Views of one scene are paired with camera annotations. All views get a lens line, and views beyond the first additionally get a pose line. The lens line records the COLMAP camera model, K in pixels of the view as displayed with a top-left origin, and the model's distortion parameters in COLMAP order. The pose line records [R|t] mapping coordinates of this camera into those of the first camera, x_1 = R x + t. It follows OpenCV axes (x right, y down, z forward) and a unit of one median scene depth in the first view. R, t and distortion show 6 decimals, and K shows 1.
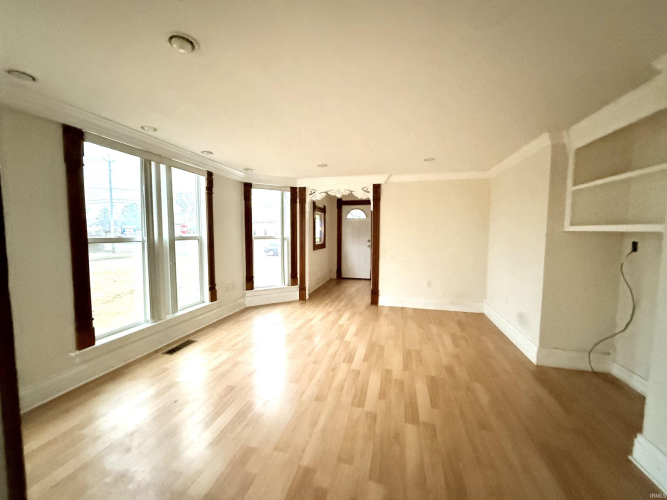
lens RADIAL K [[268.3, 0, 327.2], [0, 268.3, 249.4], [0, 0, 1]] dist [-0.000315, -0.000026]
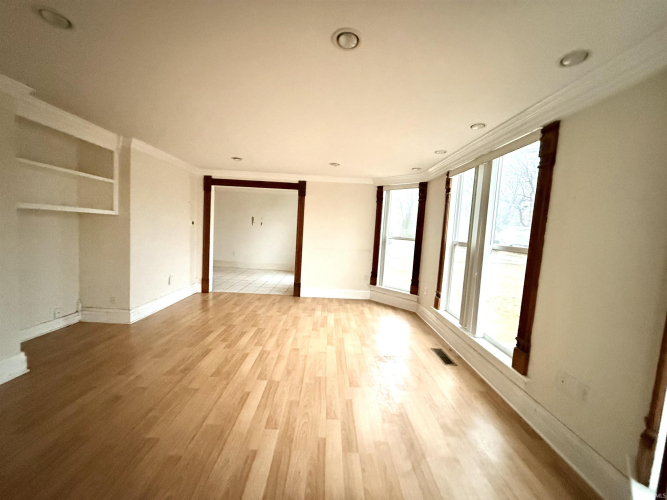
lens RADIAL K [[267.2, 0, 333.5], [0, 267.2, 250.0], [0, 0, 1]] dist [-0.000158, -0.000023]
pose [[-0.959055, -0.039101, -0.280508, 0.116066], [-0.080015, 0.987483, 0.135925, -0.114144], [0.271682, 0.152805, -0.950179, 1.814038]]
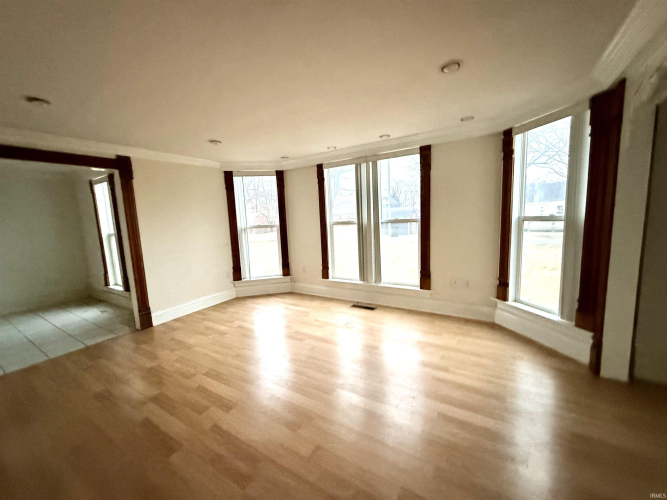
lens RADIAL K [[265.5, 0, 335.5], [0, 265.5, 251.2], [0, 0, 1]] dist [0.014464, 0.000080]
pose [[-0.292527, 0.134275, -0.946783, 0.684063], [-0.015531, 0.989295, 0.145103, -0.086632], [0.956131, 0.057151, -0.287310, 1.271413]]
